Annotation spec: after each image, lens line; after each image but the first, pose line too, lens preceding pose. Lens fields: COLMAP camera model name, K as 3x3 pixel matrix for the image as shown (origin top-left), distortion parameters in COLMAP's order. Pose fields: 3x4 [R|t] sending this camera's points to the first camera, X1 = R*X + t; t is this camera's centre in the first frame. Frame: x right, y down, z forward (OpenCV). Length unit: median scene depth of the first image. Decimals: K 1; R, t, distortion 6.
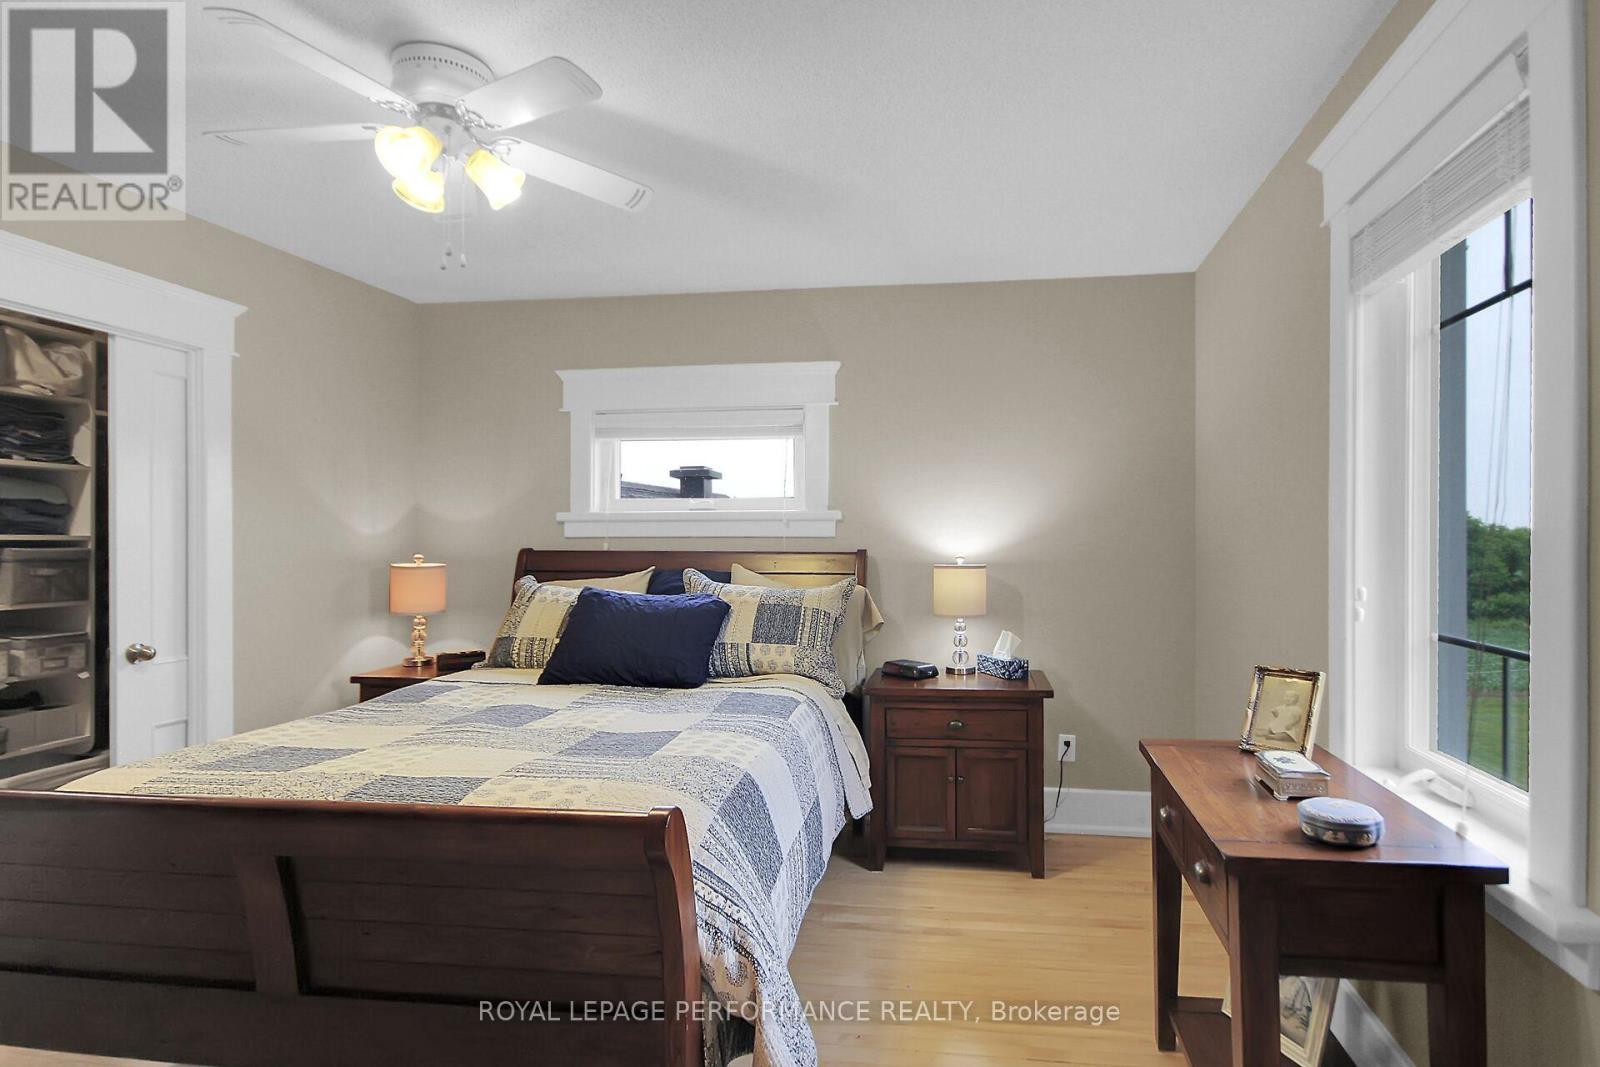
lens RADIAL K [[809.6, 0, 813.0], [0, 809.6, 536.0], [0, 0, 1]] dist [0.013707, -0.004053]
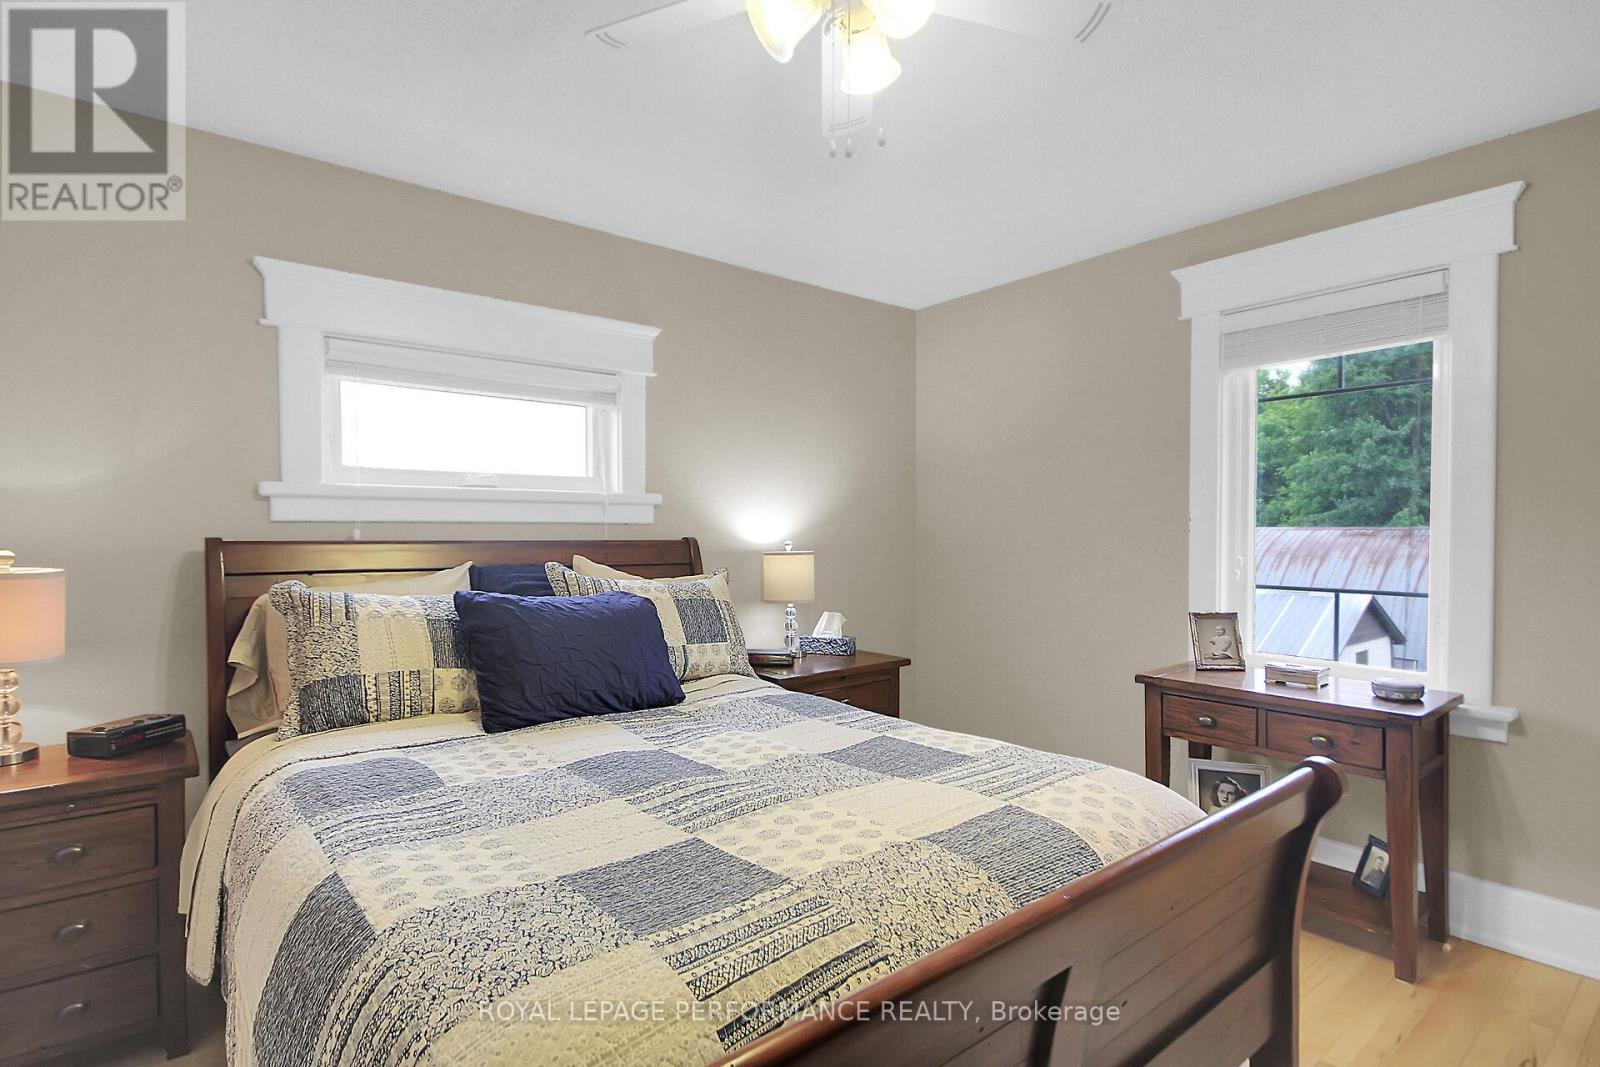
lens RADIAL K [[809.6, 0, 808.6], [0, 809.6, 540.3], [0, 0, 1]] dist [0.013707, -0.004053]
pose [[0.681458, -0.007050, 0.731823, -0.571501], [-0.005416, 0.999878, 0.014675, 0.006263], [-0.731837, -0.013964, 0.681337, 0.290224]]
